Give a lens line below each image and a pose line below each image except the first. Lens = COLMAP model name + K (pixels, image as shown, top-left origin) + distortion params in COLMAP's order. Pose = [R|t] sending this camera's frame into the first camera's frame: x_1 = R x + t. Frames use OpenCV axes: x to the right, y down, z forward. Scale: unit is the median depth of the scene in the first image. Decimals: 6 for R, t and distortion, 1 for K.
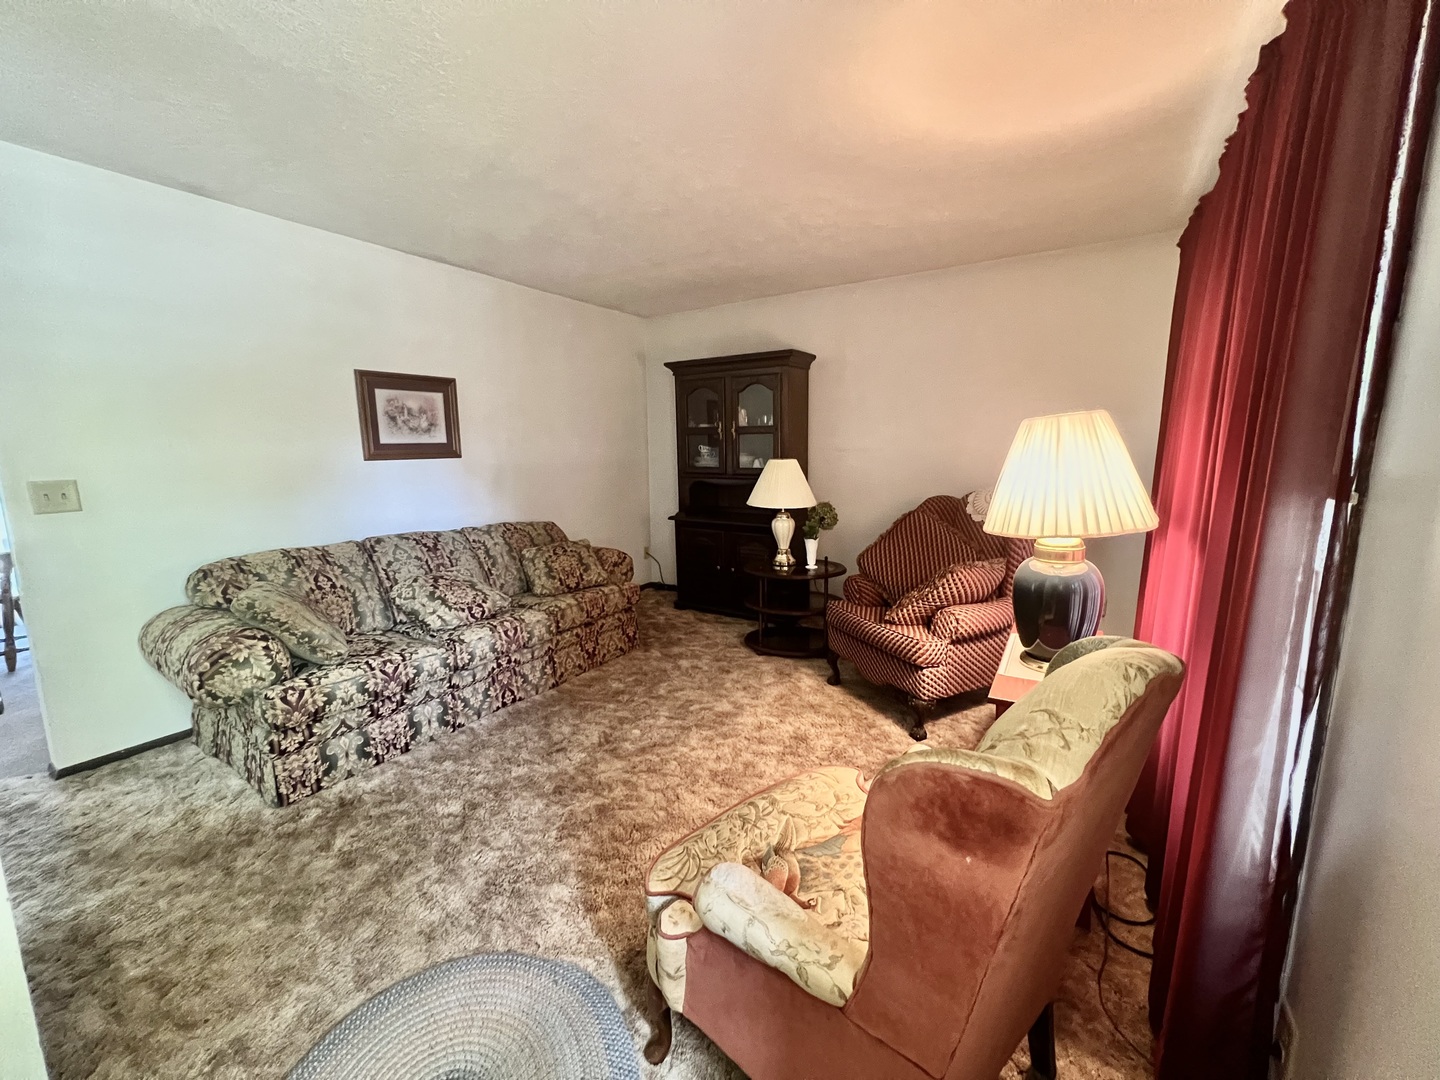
lens RADIAL K [[571.4, 0, 713.7], [0, 571.4, 537.7], [0, 0, 1]] dist [-0.002478, -0.000434]
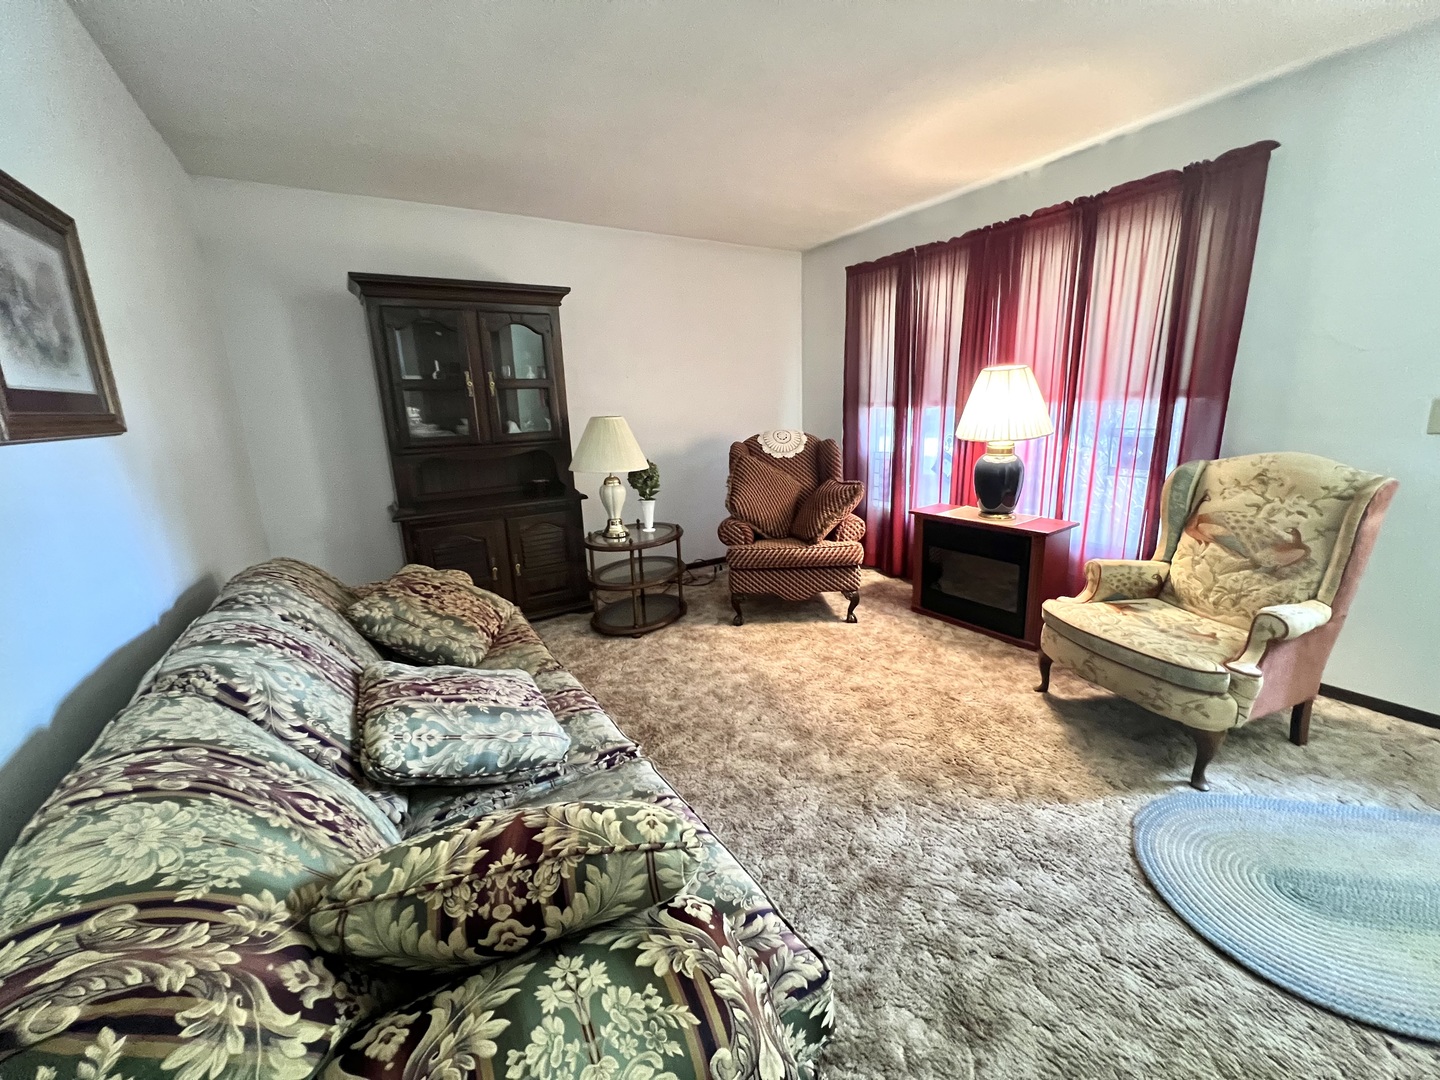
lens RADIAL K [[571.4, 0, 713.7], [0, 571.4, 537.7], [0, 0, 1]] dist [-0.002478, -0.000434]
pose [[0.430767, -0.213045, 0.876956, -0.653910], [0.178615, 0.972640, 0.148553, -0.061178], [-0.884611, 0.092646, 0.457034, 0.502423]]
